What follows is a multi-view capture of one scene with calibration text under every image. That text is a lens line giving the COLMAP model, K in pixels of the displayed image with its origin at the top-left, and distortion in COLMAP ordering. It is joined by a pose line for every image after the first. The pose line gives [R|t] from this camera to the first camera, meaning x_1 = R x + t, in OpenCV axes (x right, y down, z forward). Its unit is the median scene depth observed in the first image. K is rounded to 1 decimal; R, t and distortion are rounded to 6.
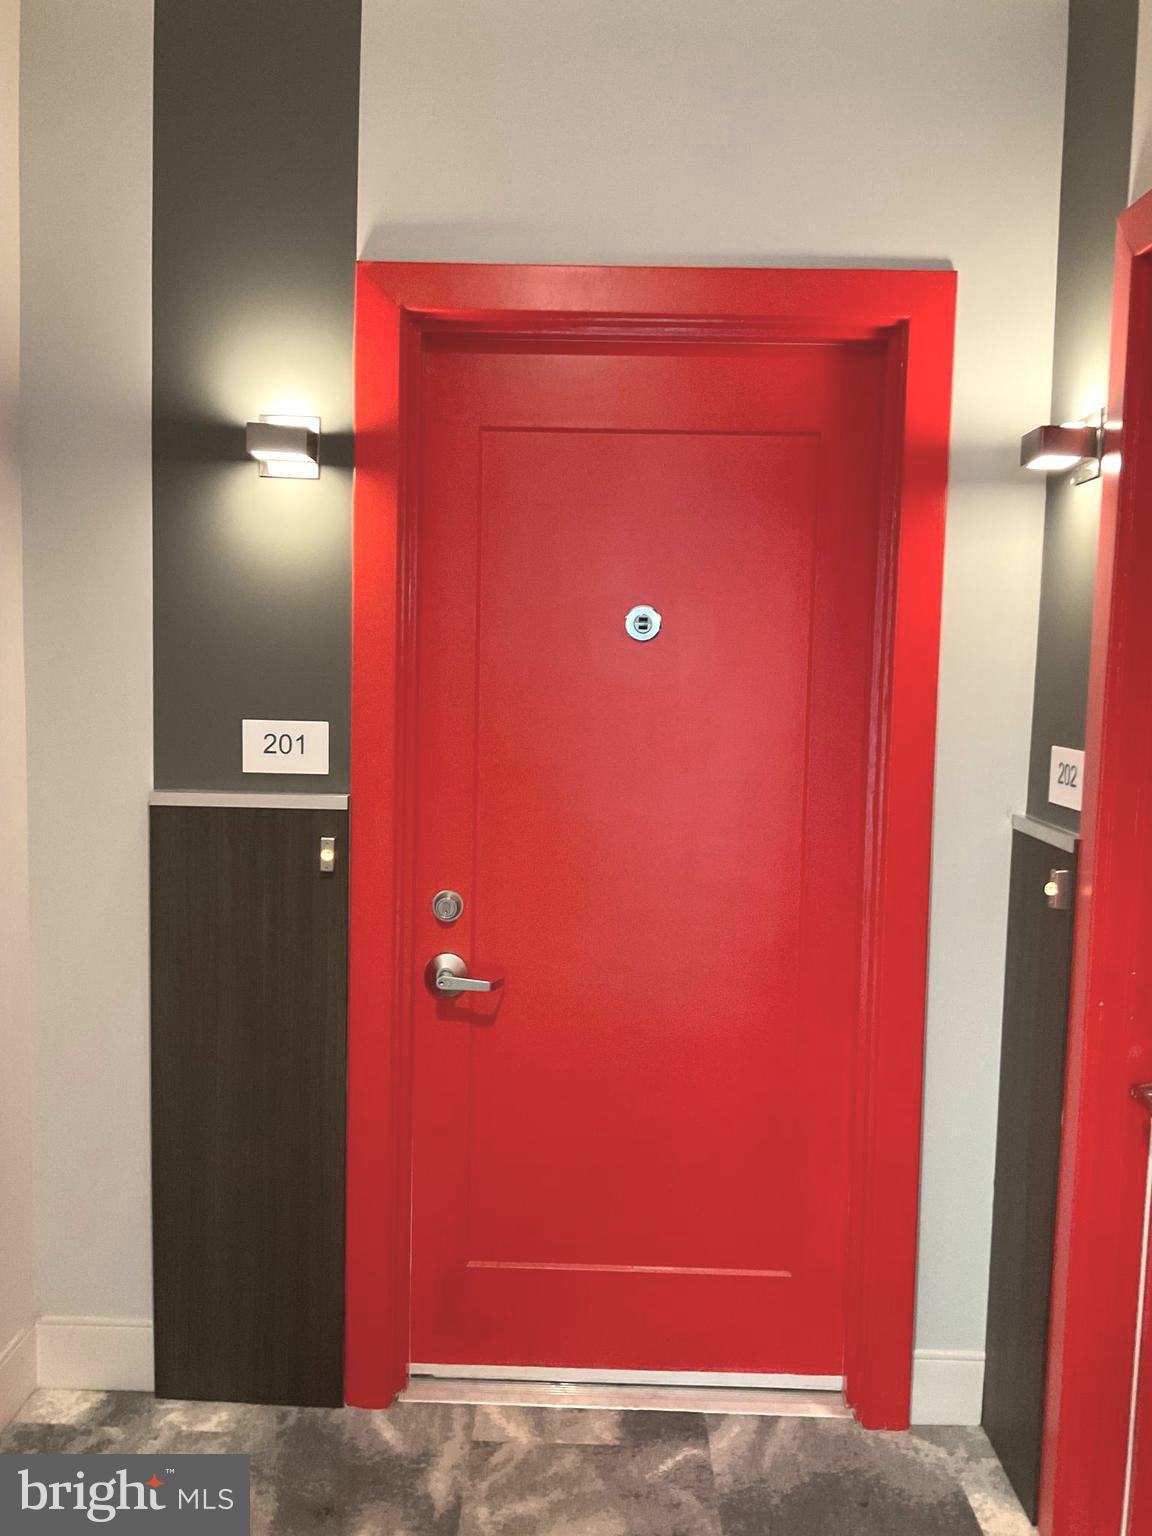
lens RADIAL K [[1258.4, 0, 576.0], [0, 1258.4, 768.0], [0, 0, 1]] dist [0.087413, -0.126797]
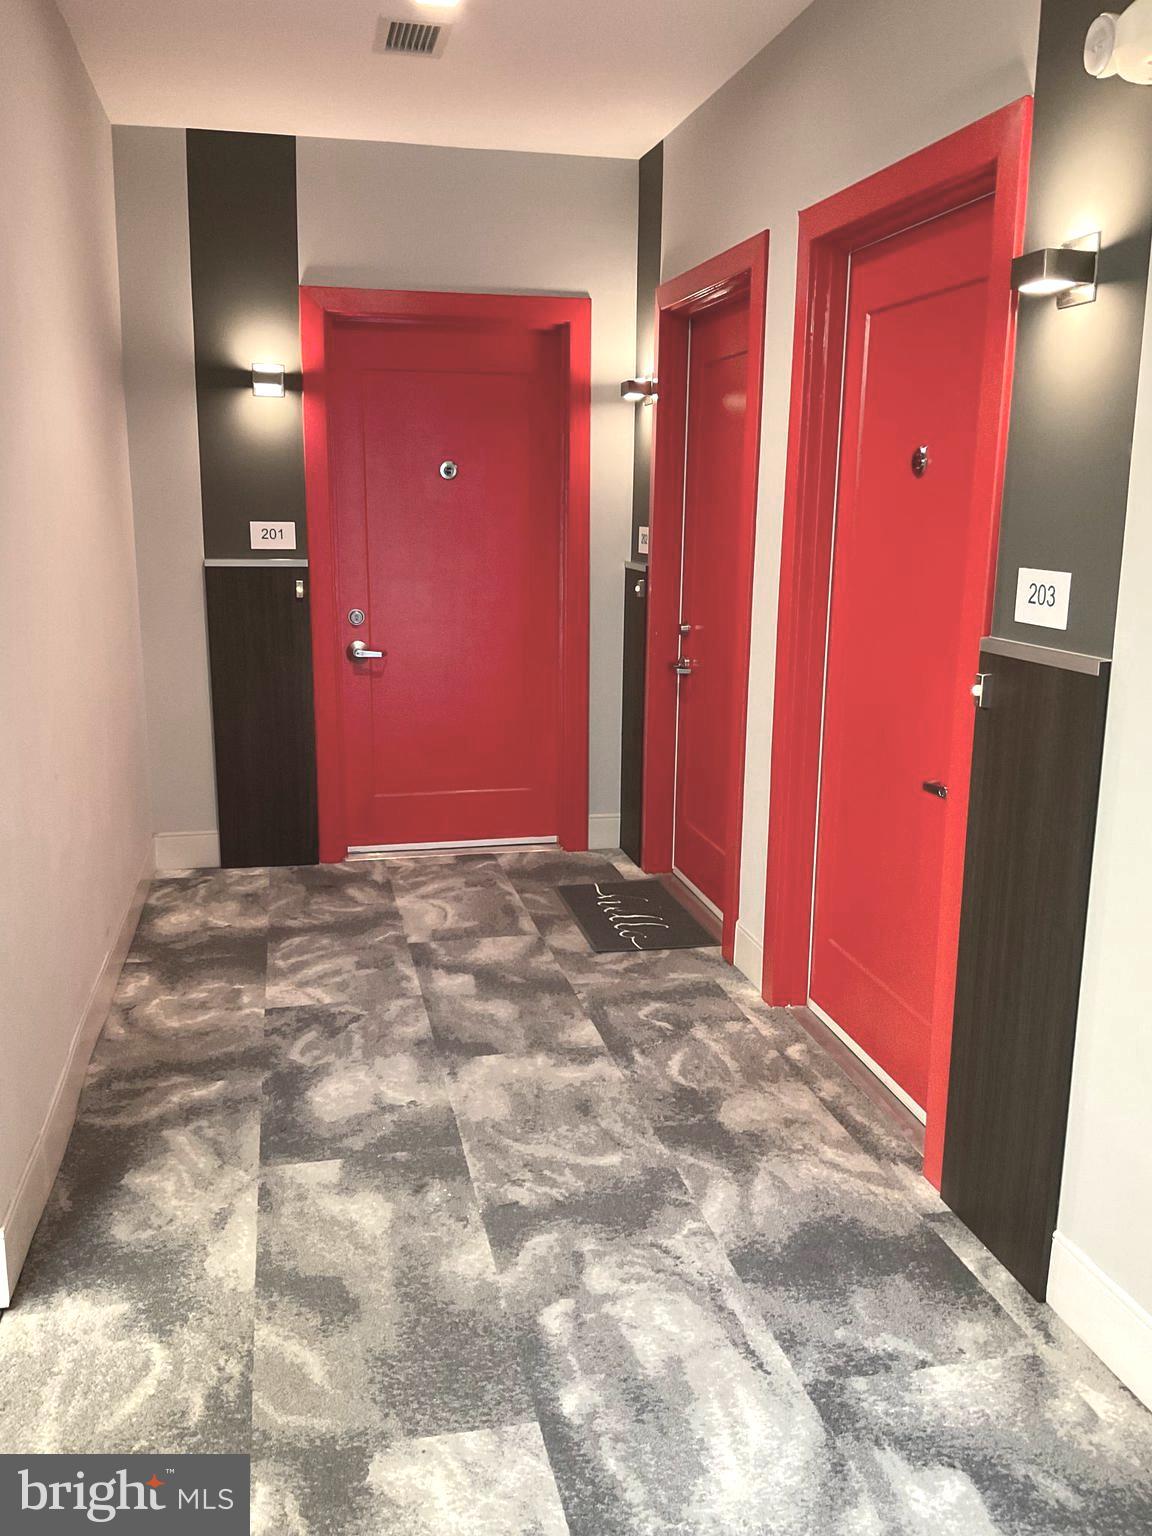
lens RADIAL K [[1258.4, 0, 576.0], [0, 1258.4, 768.0], [0, 0, 1]] dist [0.087413, -0.126797]
pose [[0.972114, -0.062078, 0.226143, -0.240312], [0.033007, 0.990947, 0.130136, 0.102200], [-0.232174, -0.119042, 0.965362, -1.076377]]
